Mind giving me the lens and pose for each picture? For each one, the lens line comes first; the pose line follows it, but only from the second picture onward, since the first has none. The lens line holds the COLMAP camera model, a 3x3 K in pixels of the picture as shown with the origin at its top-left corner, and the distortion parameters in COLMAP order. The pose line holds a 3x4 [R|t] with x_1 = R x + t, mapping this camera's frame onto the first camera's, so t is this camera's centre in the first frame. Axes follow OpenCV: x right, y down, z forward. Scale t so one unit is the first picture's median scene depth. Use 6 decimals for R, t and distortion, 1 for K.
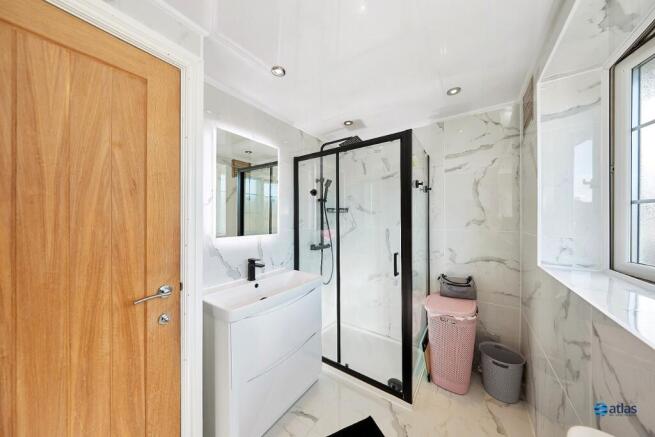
lens RADIAL K [[215.6, 0, 327.5], [0, 215.6, 218.5], [0, 0, 1]] dist [-0.000424, -0.000028]
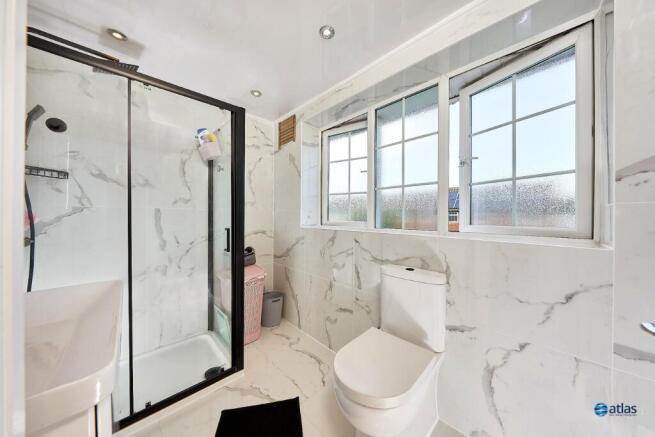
lens RADIAL K [[215.6, 0, 327.5], [0, 215.6, 218.5], [0, 0, 1]] dist [-0.000424, -0.000028]
pose [[0.175222, -0.002827, 0.984525, -0.554950], [-0.004198, 0.999985, 0.003618, 0.113339], [-0.984520, -0.004767, 0.175208, 0.392553]]
